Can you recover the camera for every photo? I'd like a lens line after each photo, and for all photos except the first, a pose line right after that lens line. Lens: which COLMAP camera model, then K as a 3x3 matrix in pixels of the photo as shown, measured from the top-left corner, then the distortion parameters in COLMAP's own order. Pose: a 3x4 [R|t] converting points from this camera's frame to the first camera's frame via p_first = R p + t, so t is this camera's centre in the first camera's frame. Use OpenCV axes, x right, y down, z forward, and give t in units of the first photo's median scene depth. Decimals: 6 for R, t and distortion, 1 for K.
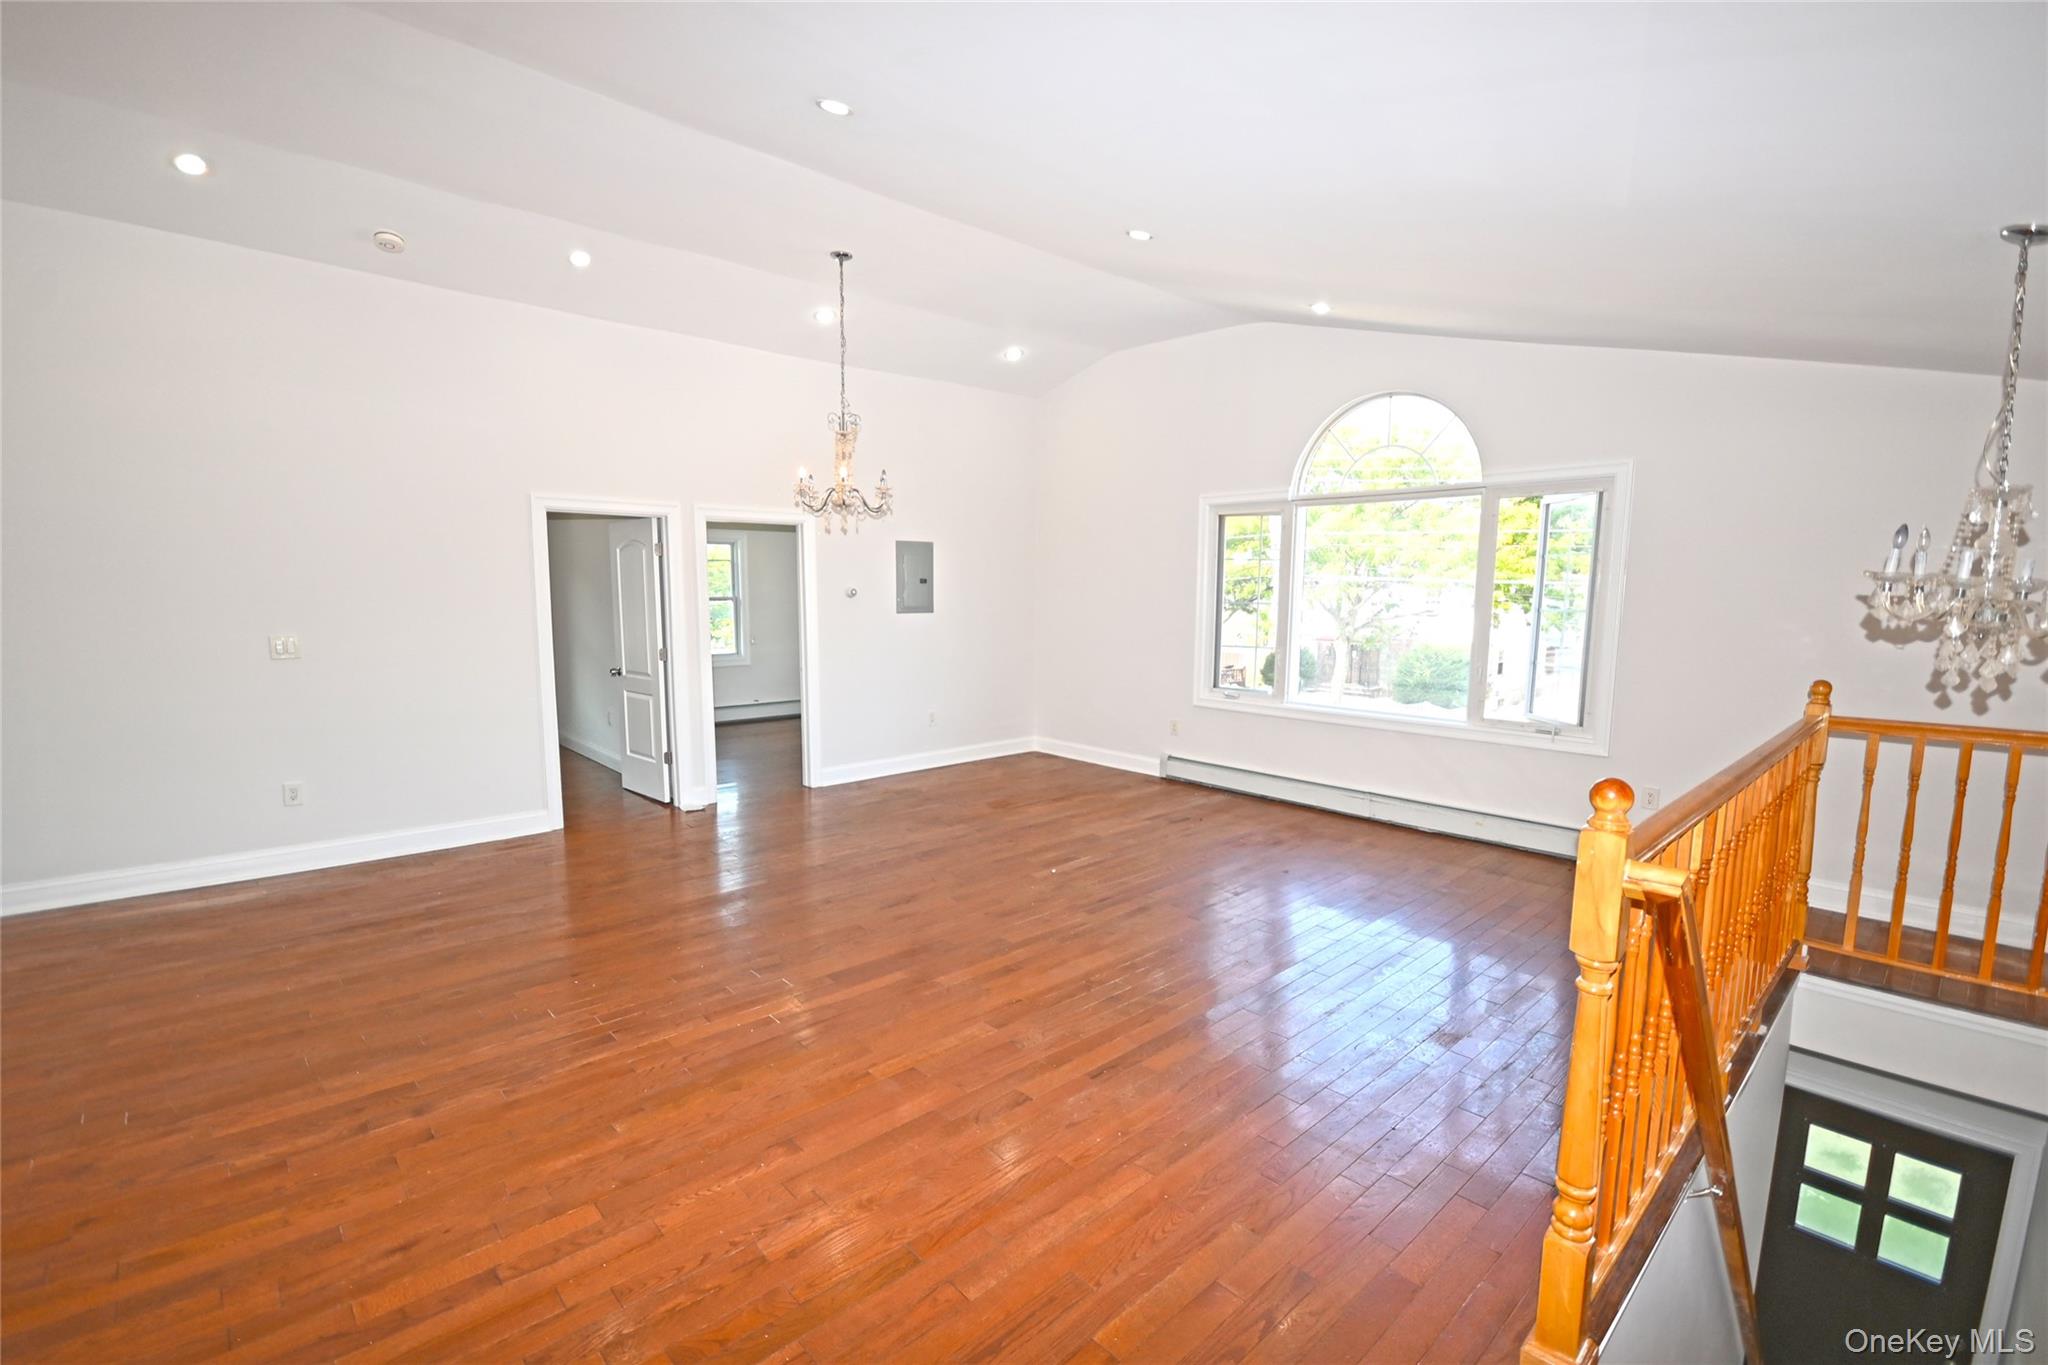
lens RADIAL K [[889.5, 0, 1022.7], [0, 889.5, 693.8], [0, 0, 1]] dist [0.014790, -0.016736]
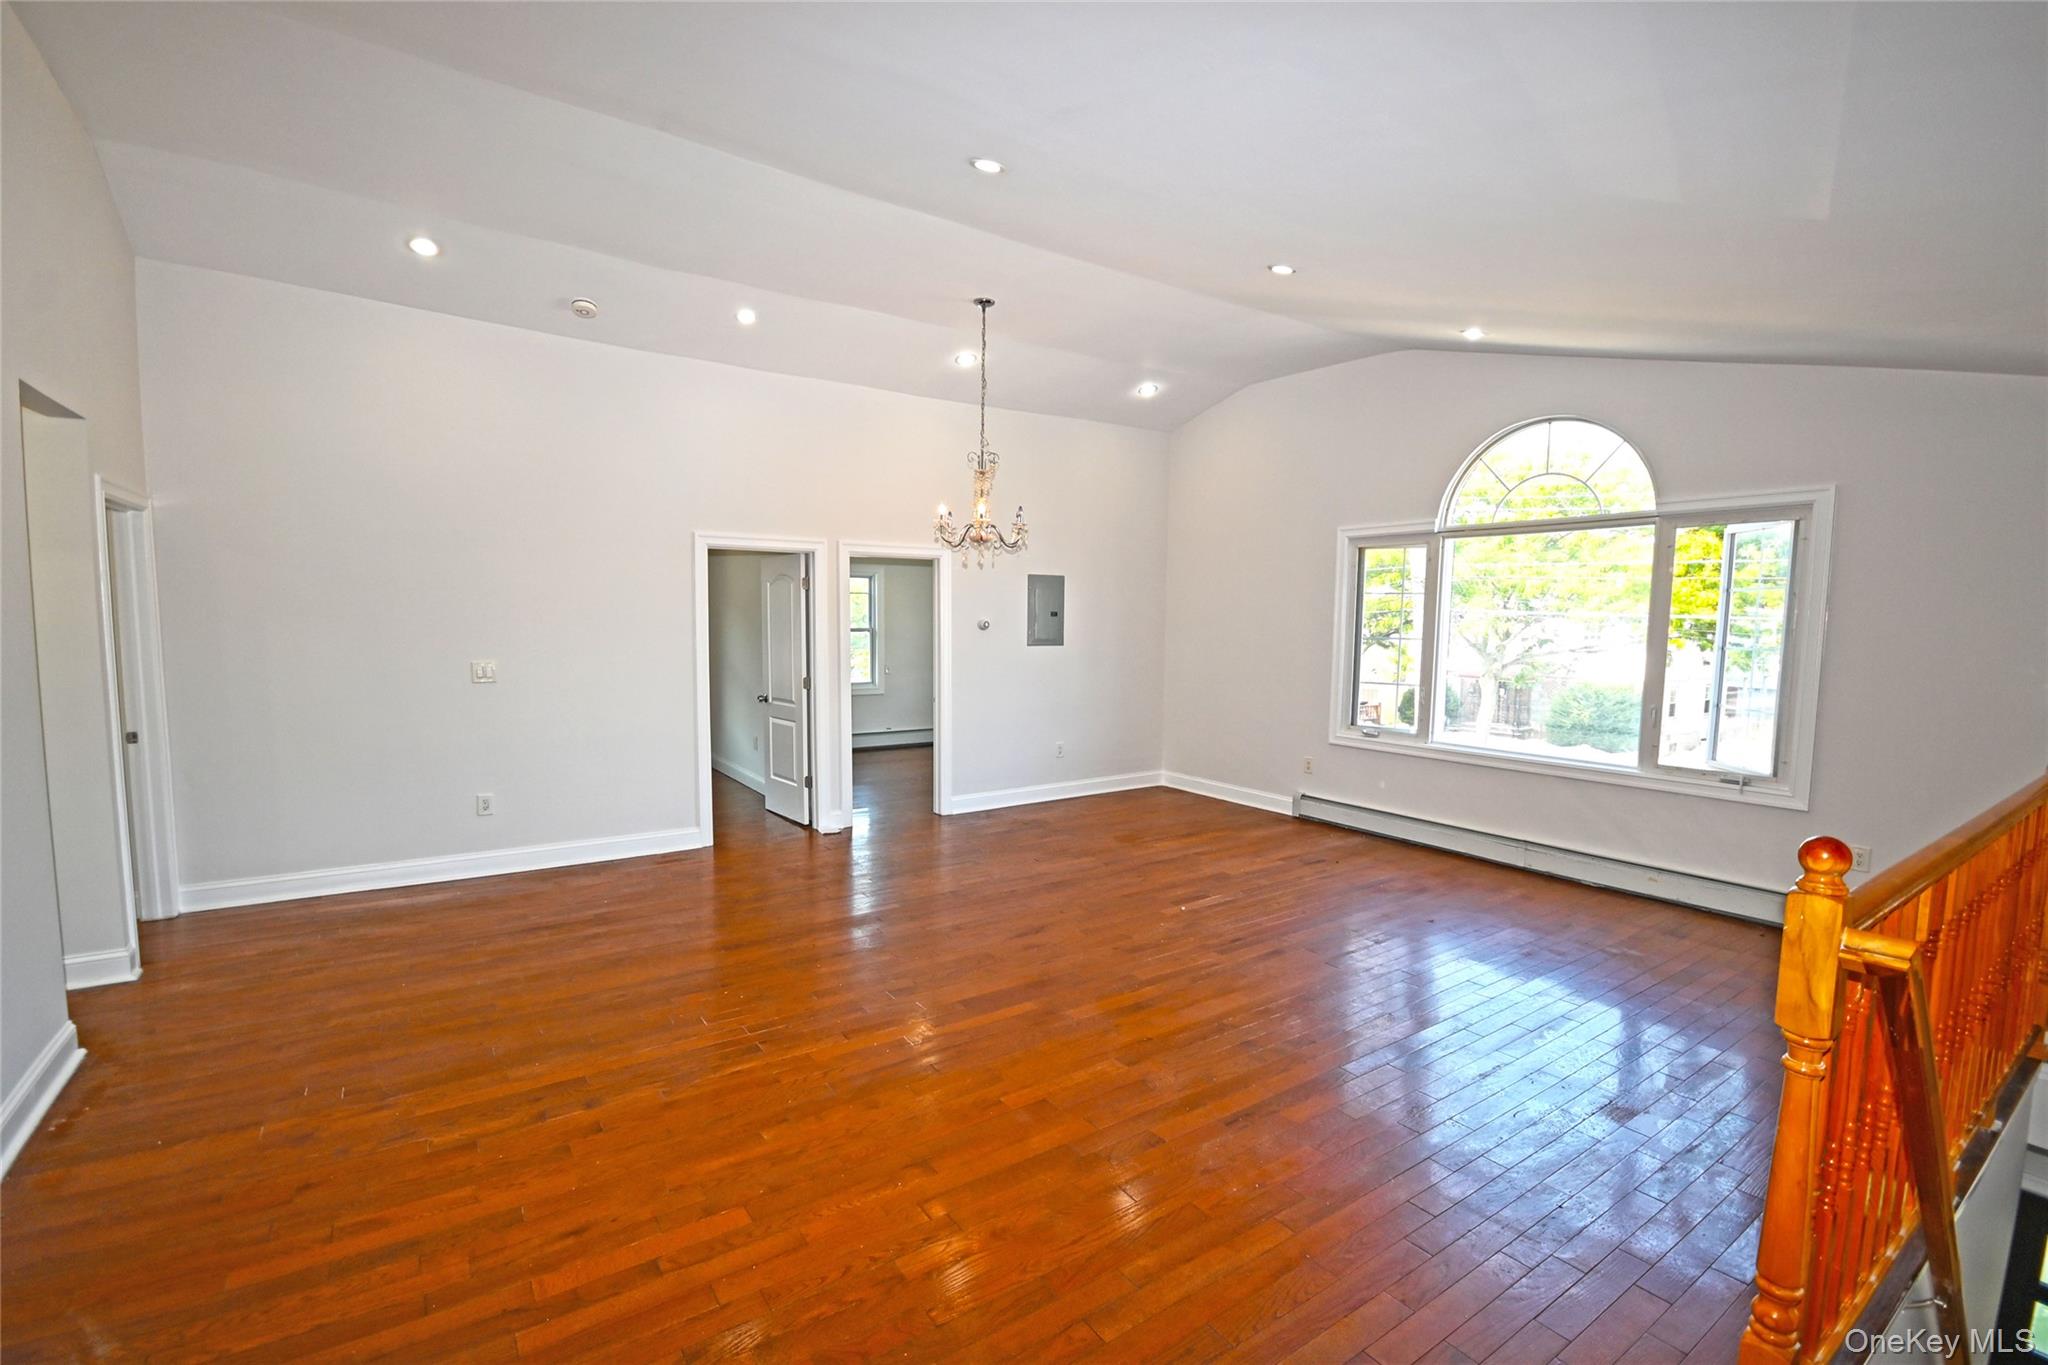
lens RADIAL K [[889.5, 0, 1021.1], [0, 889.5, 694.1], [0, 0, 1]] dist [0.014790, -0.016736]
pose [[0.990277, 0.016044, -0.138183, -0.009996], [-0.020903, 0.999211, -0.033782, -0.000954], [0.137531, 0.036342, 0.989830, -0.006717]]
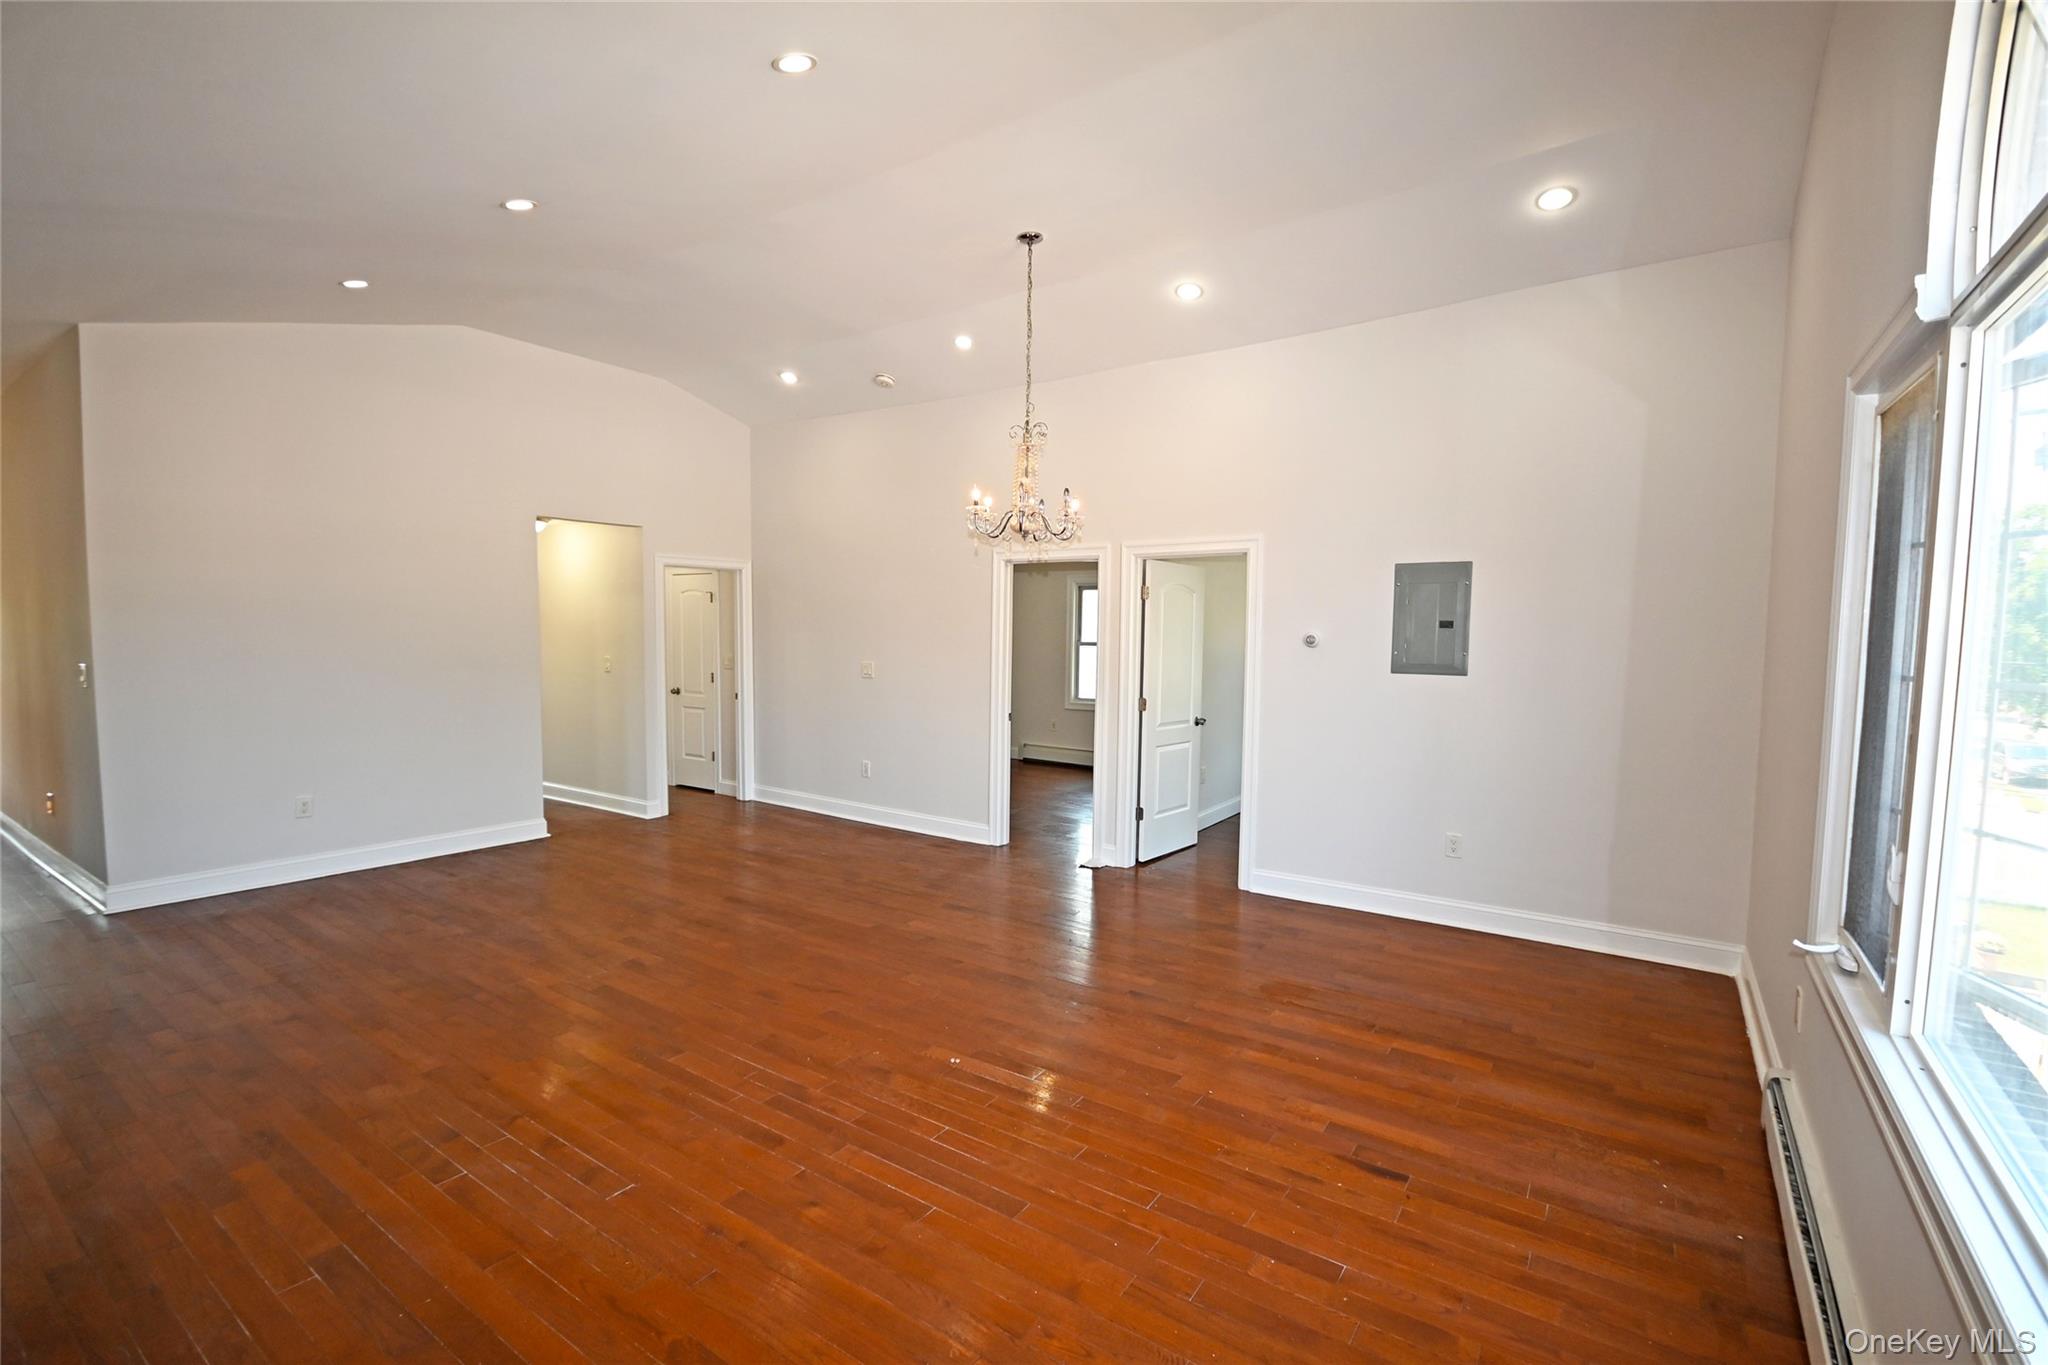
lens RADIAL K [[889.5, 0, 1027.6], [0, 889.5, 699.6], [0, 0, 1]] dist [0.014790, -0.016736]
pose [[0.228216, 0.066715, -0.971322, 0.644318], [-0.127718, 0.991080, 0.038065, -0.089816], [0.965197, 0.115368, 0.234701, 0.852286]]
